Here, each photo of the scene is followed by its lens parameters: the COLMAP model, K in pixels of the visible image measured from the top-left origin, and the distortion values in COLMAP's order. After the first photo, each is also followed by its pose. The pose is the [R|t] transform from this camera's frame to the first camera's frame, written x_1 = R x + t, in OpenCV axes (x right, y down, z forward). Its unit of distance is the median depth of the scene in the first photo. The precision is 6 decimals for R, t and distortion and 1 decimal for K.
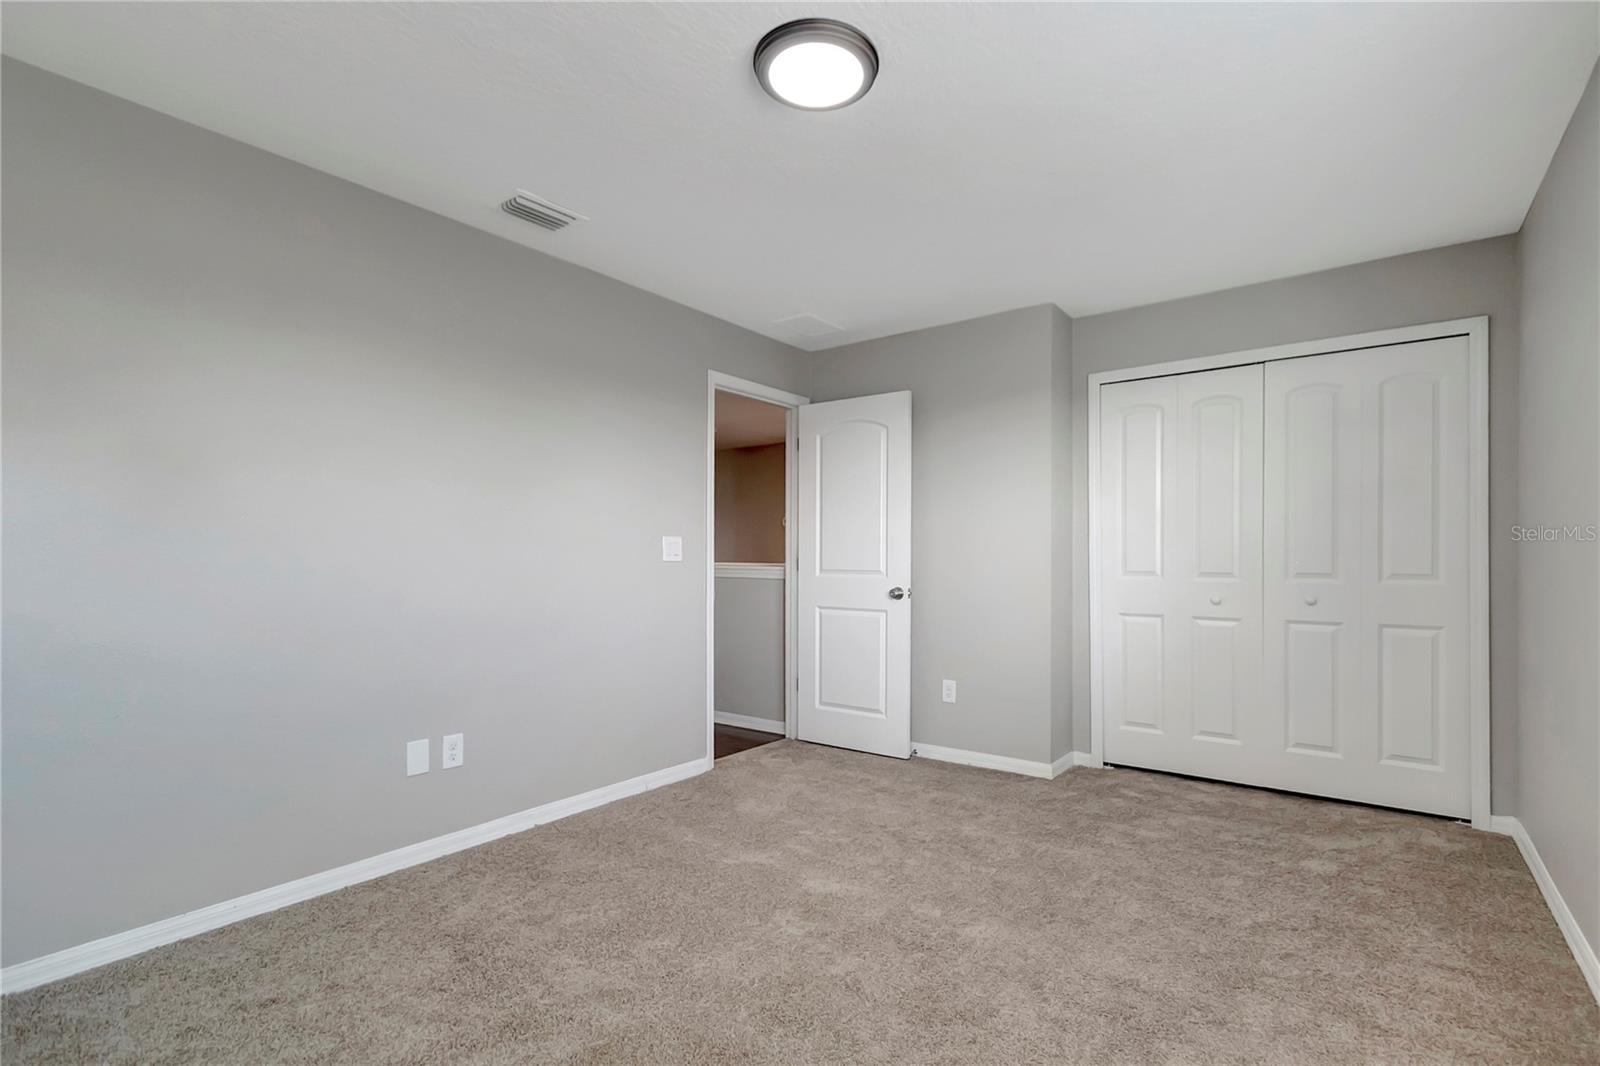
lens RADIAL K [[745.7, 0, 845.1], [0, 745.7, 559.0], [0, 0, 1]] dist [0.003377, 0.000565]
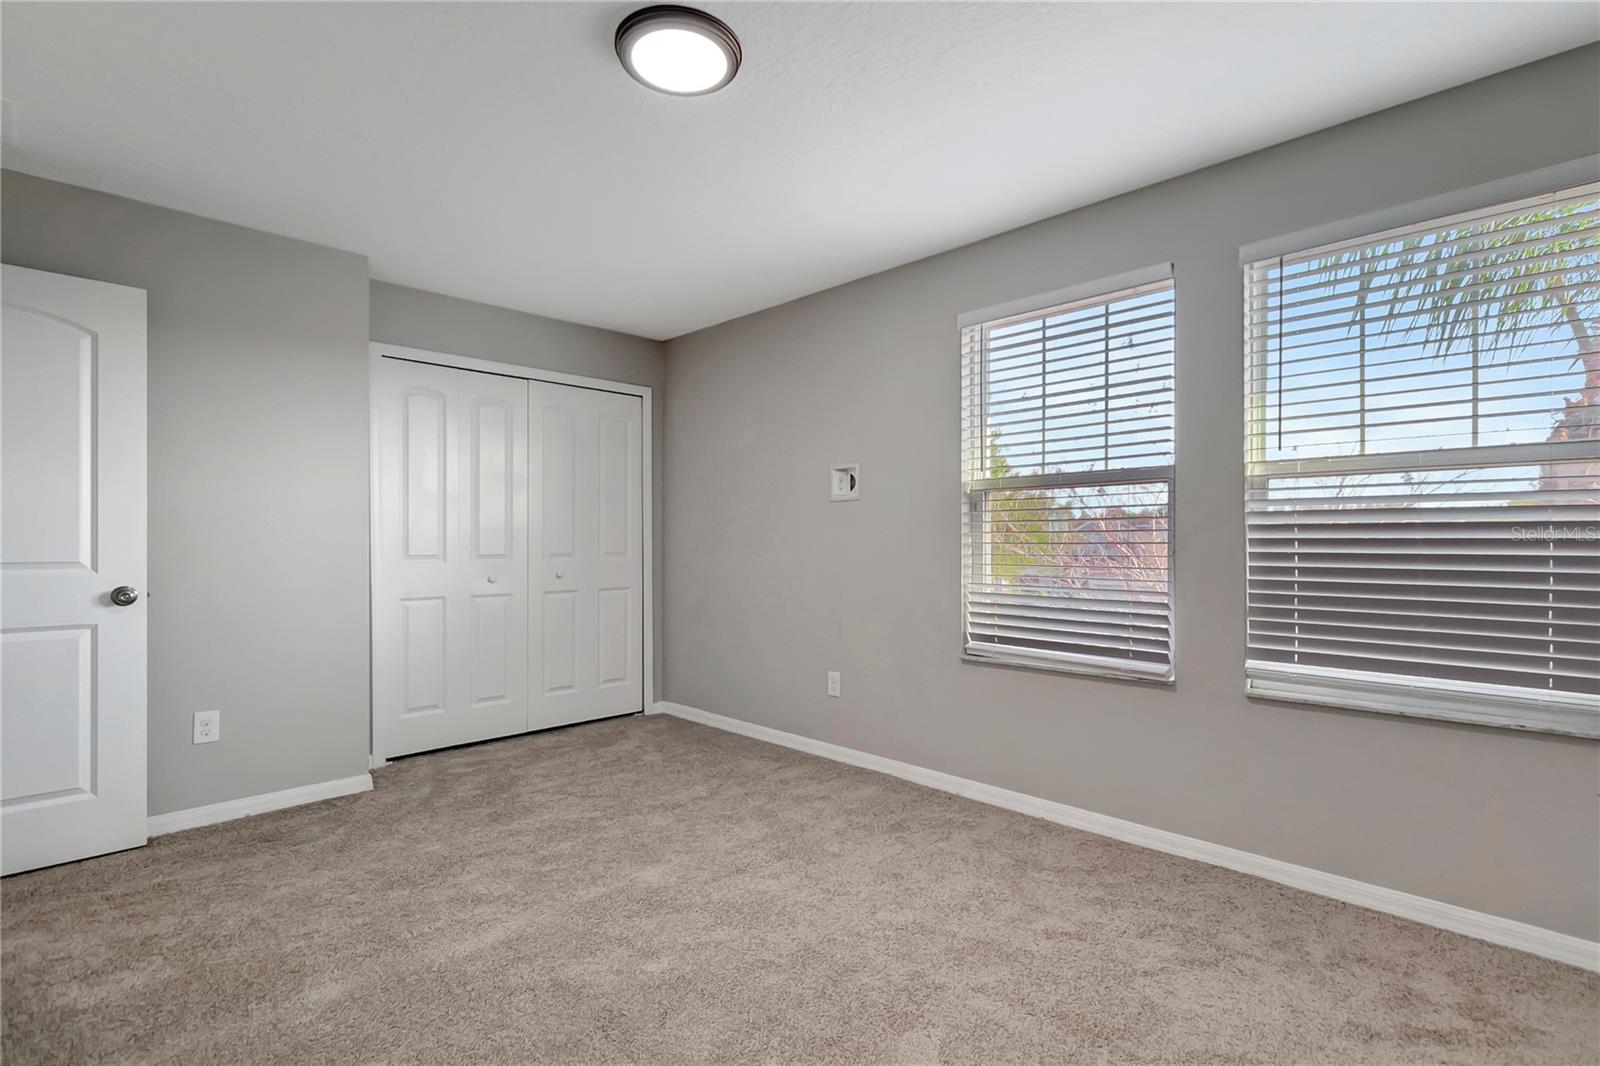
lens RADIAL K [[733.0, 0, 806.7], [0, 733.0, 539.0], [0, 0, 1]] dist [0.000321, -0.000489]
pose [[0.173854, 0.002884, 0.984767, -0.510961], [0.000861, 0.999995, -0.003080, -0.001238], [-0.984771, 0.001384, 0.173850, 0.343849]]
